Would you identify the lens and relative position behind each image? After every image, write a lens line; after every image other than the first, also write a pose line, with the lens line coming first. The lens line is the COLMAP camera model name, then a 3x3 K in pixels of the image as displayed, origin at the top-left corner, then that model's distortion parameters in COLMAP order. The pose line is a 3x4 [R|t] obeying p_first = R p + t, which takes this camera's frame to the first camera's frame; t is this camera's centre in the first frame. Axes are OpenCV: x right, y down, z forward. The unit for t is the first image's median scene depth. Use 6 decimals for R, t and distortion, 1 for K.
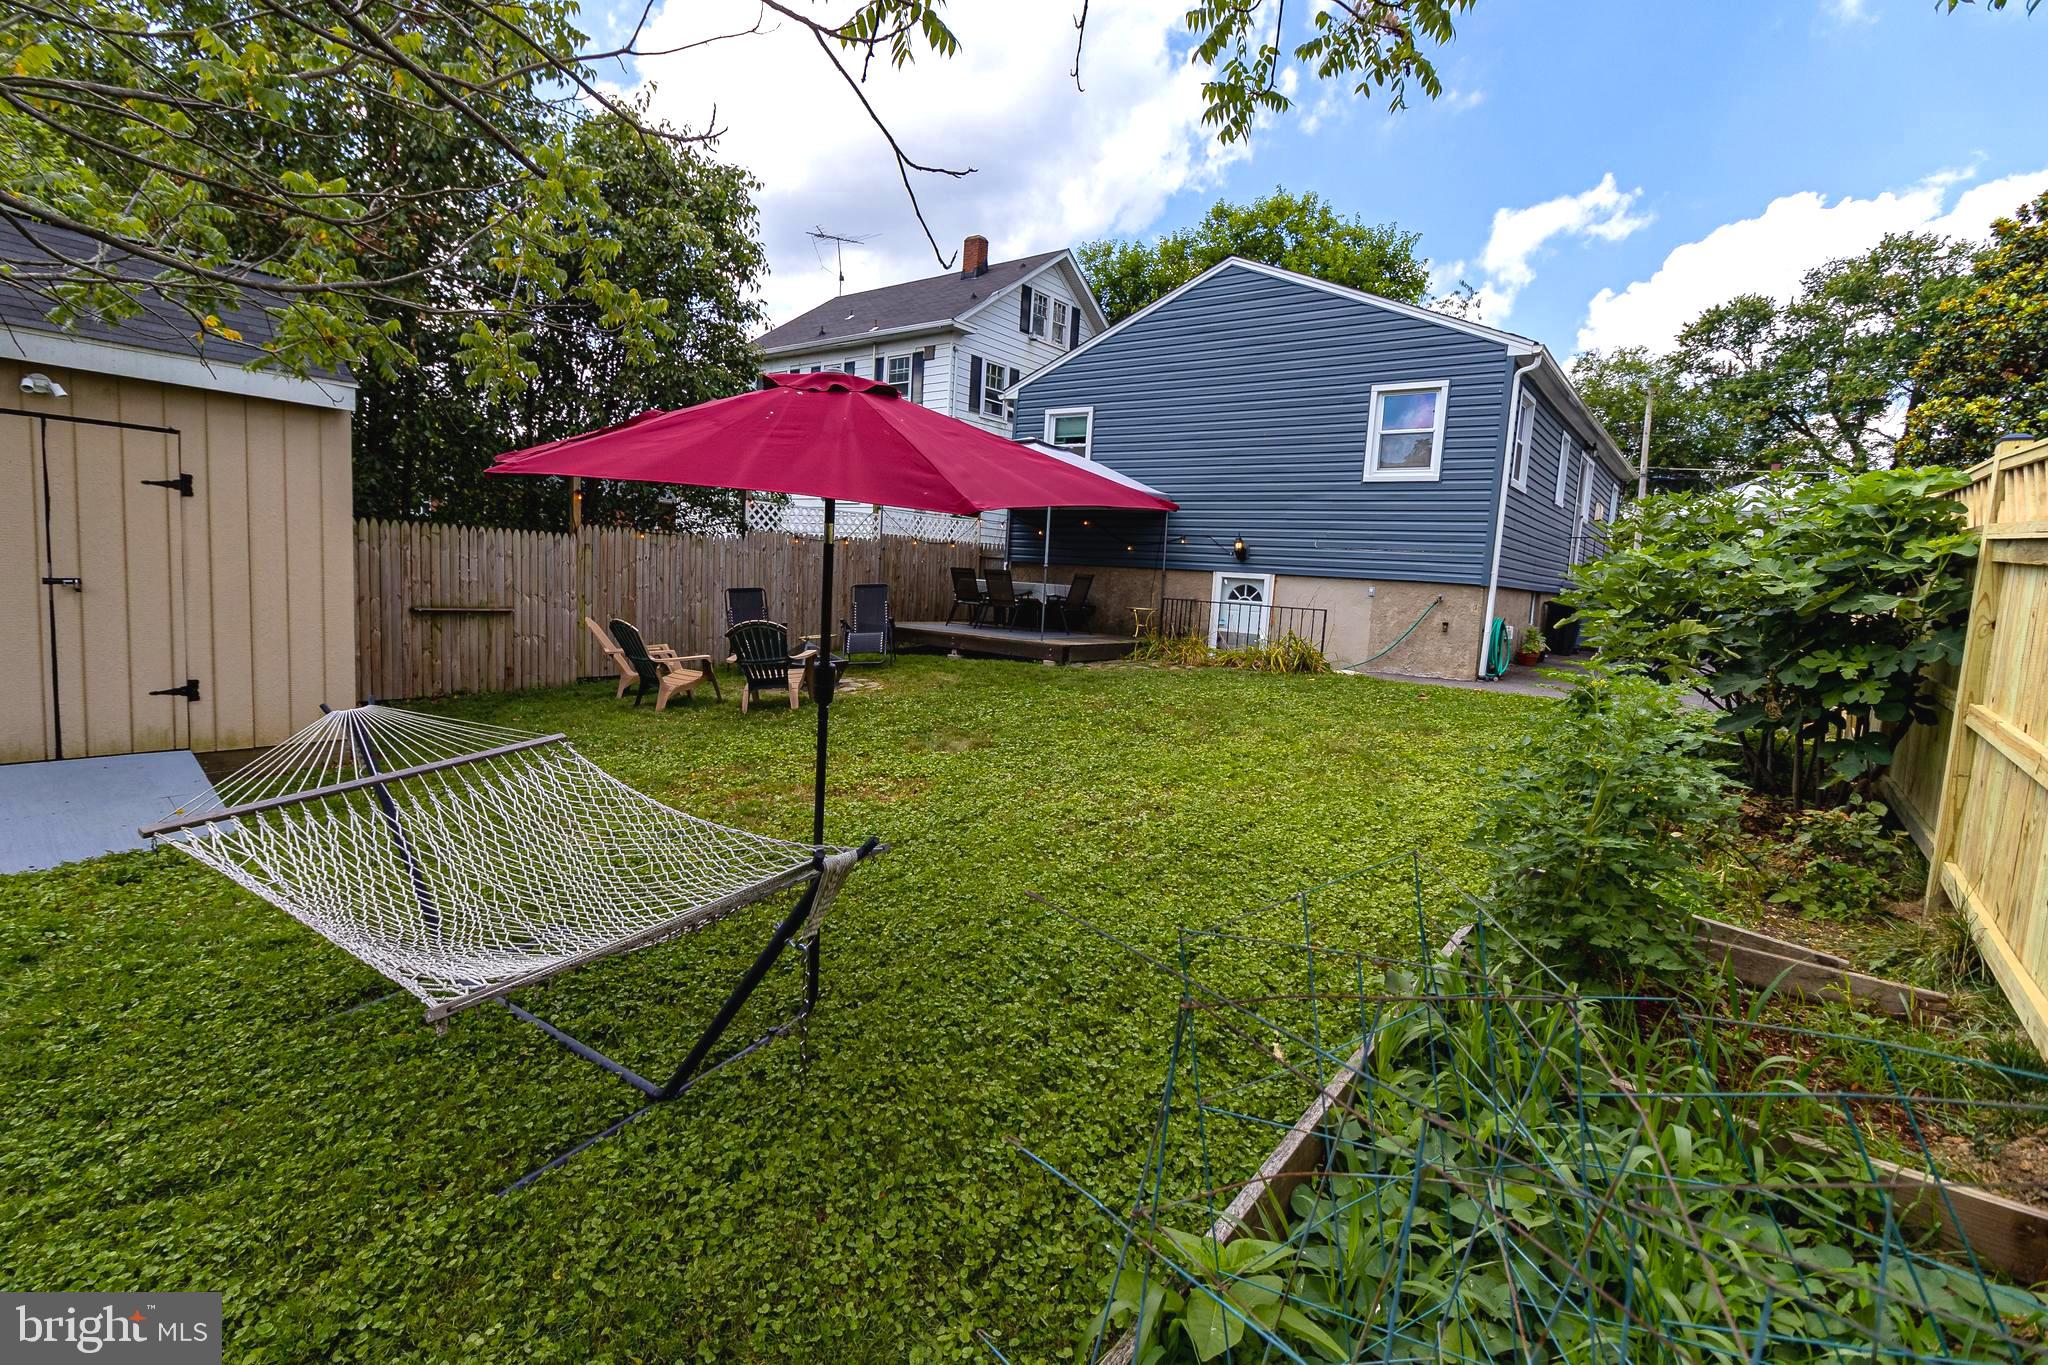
lens RADIAL K [[939.6, 0, 1028.3], [0, 939.6, 679.4], [0, 0, 1]] dist [-0.002370, -0.000562]
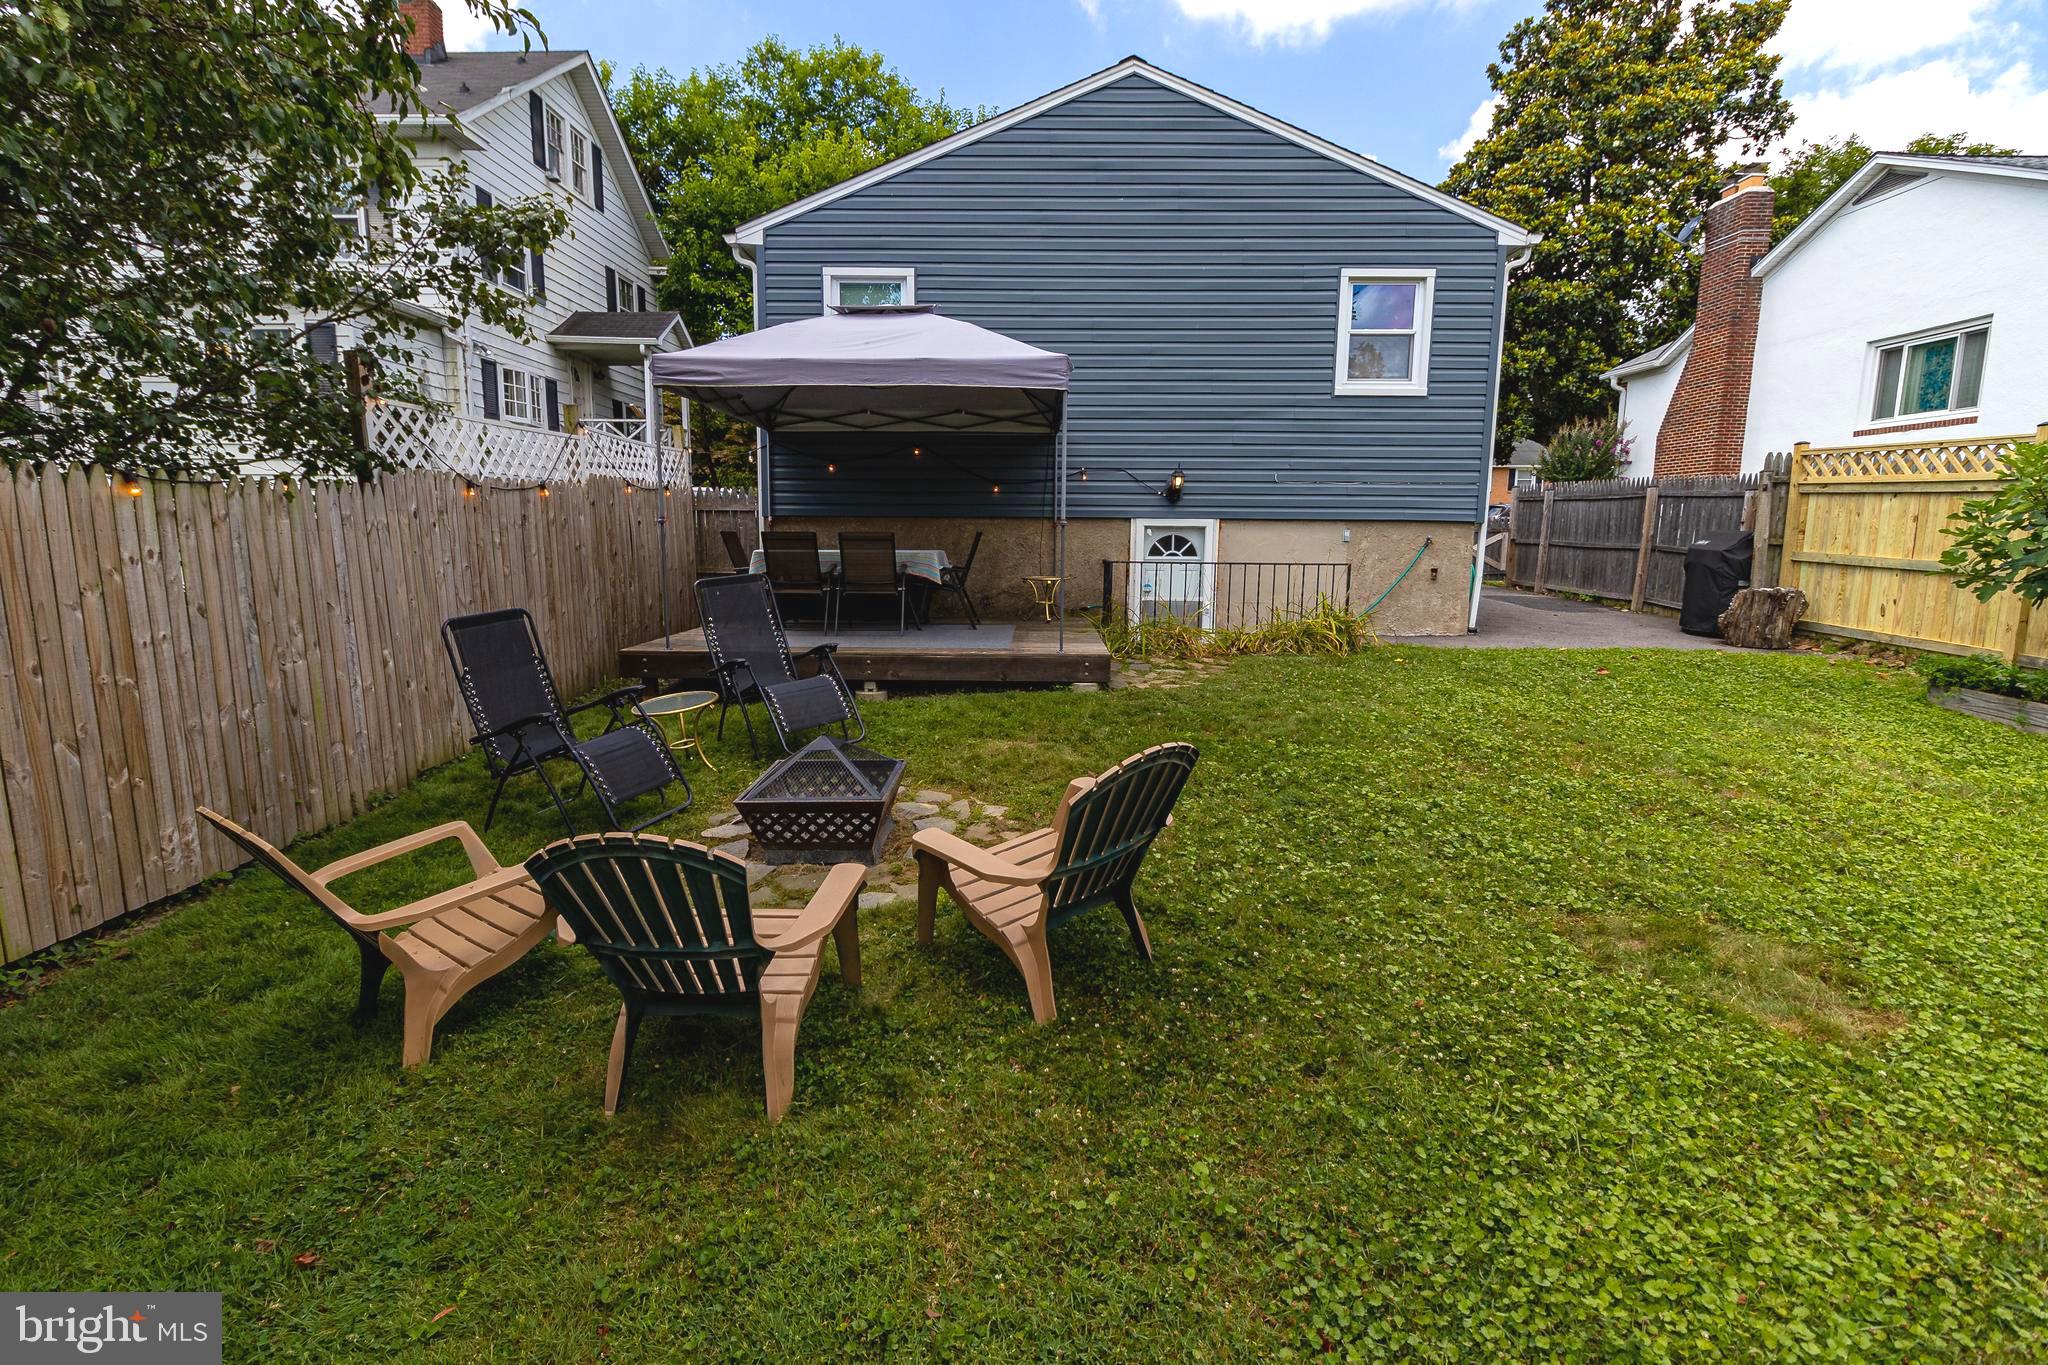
lens RADIAL K [[939.6, 0, 1018.1], [0, 939.6, 677.2], [0, 0, 1]] dist [-0.002370, -0.000562]
pose [[0.805105, -0.141625, 0.575976, -0.314323], [0.103674, 0.989727, 0.098445, -0.076884], [-0.584002, -0.019545, 0.811517, 0.479979]]
